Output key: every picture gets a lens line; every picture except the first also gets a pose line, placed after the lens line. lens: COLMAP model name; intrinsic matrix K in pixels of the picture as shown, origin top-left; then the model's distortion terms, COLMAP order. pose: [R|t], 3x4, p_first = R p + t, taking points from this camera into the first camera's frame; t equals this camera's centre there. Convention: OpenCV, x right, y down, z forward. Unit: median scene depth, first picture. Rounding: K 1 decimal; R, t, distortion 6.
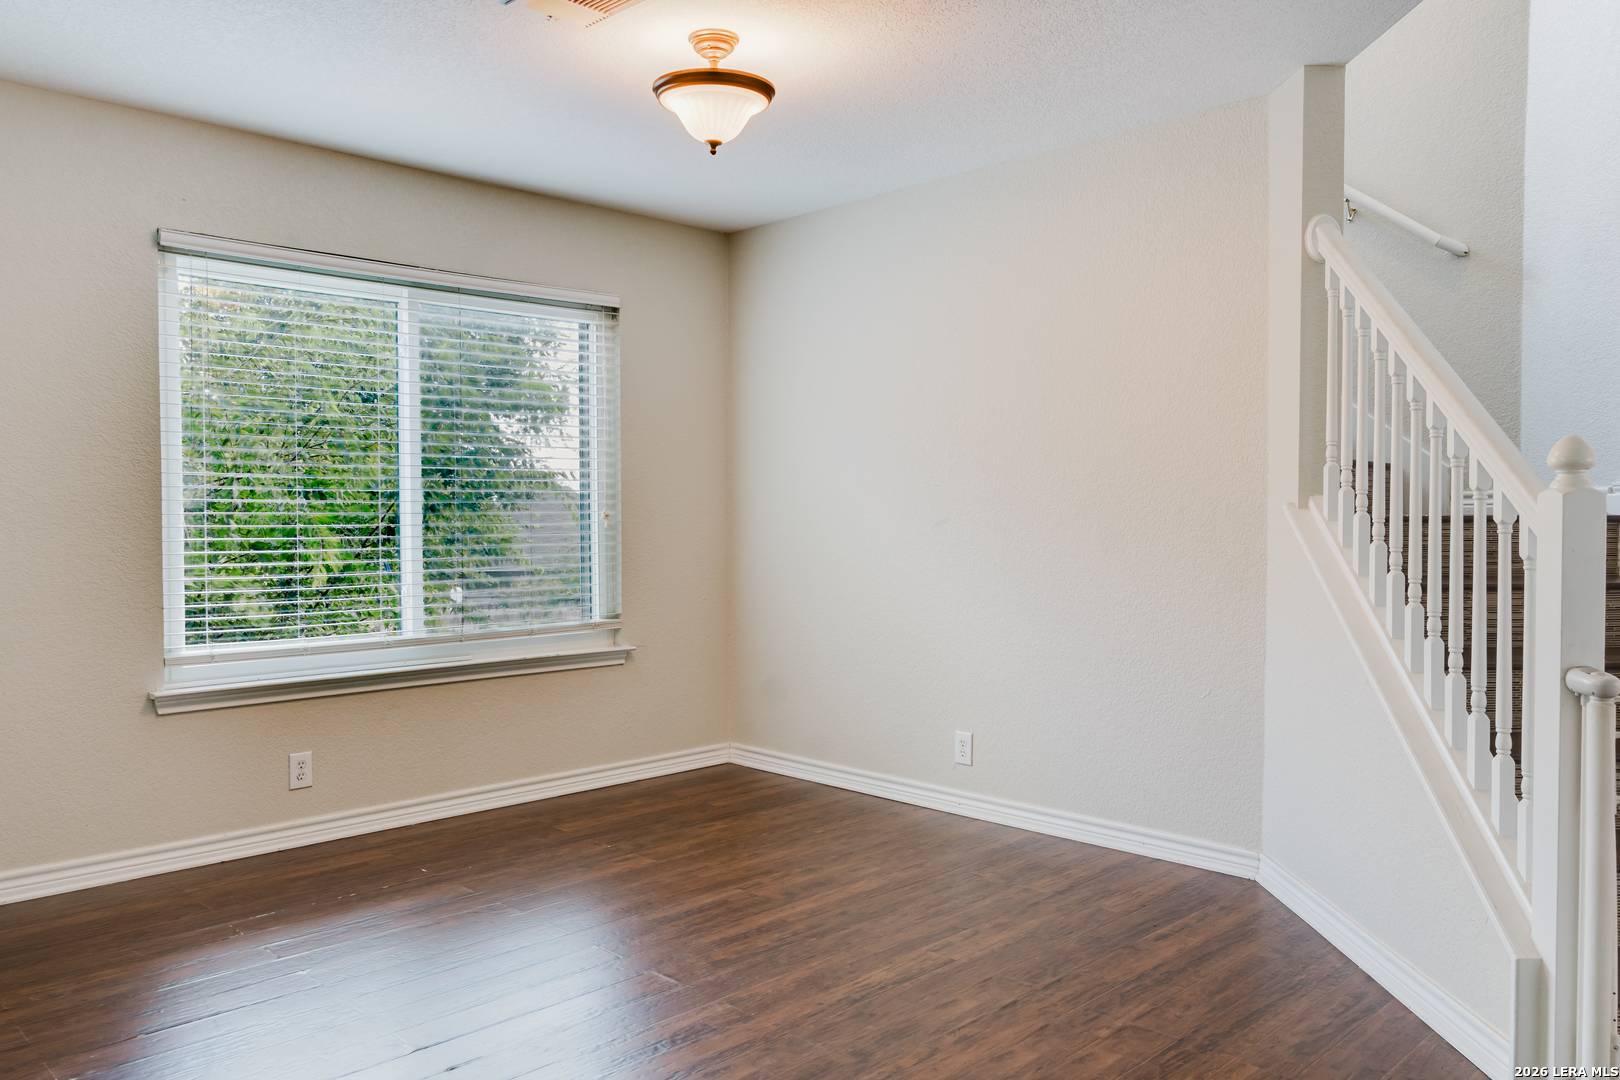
lens RADIAL K [[1203.1, 0, 818.3], [0, 1203.1, 538.8], [0, 0, 1]] dist [-0.011481, 0.001709]
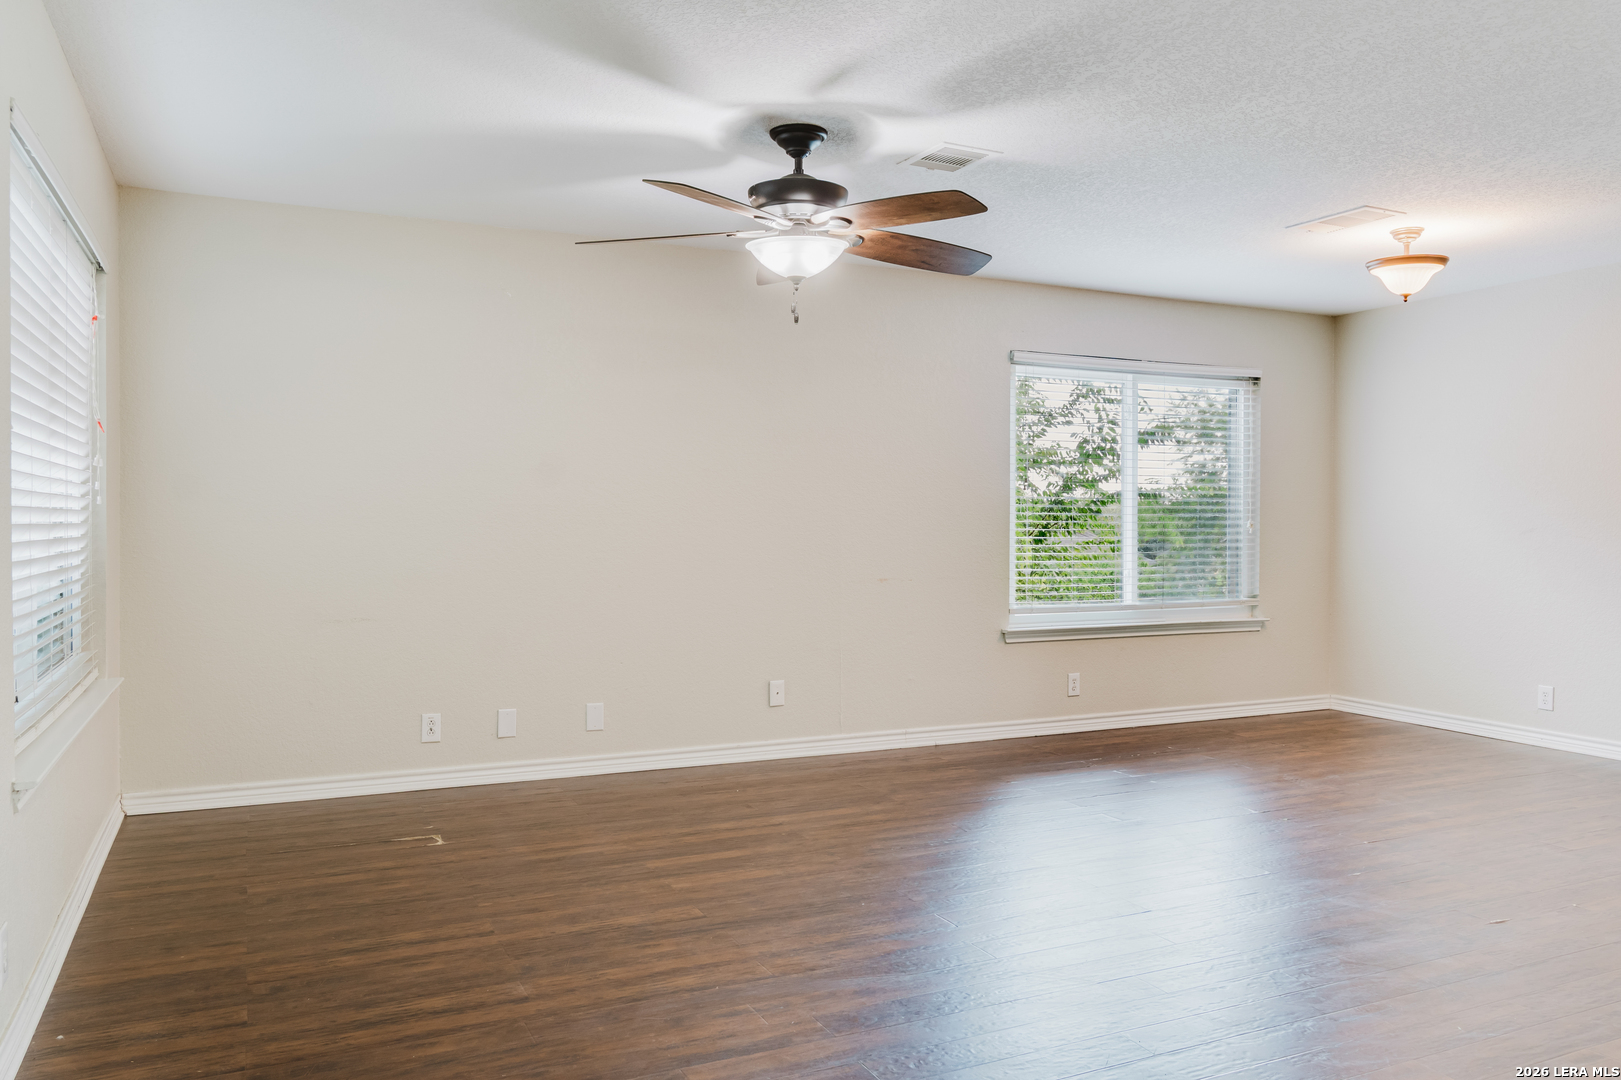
lens RADIAL K [[1203.8, 0, 802.2], [0, 1203.8, 537.9], [0, 0, 1]] dist [-0.011481, 0.001709]
pose [[0.941806, 0.012608, -0.335921, -0.219306], [-0.014644, 0.999887, -0.003529, 0.009809], [0.335838, 0.008243, 0.941884, -0.566156]]
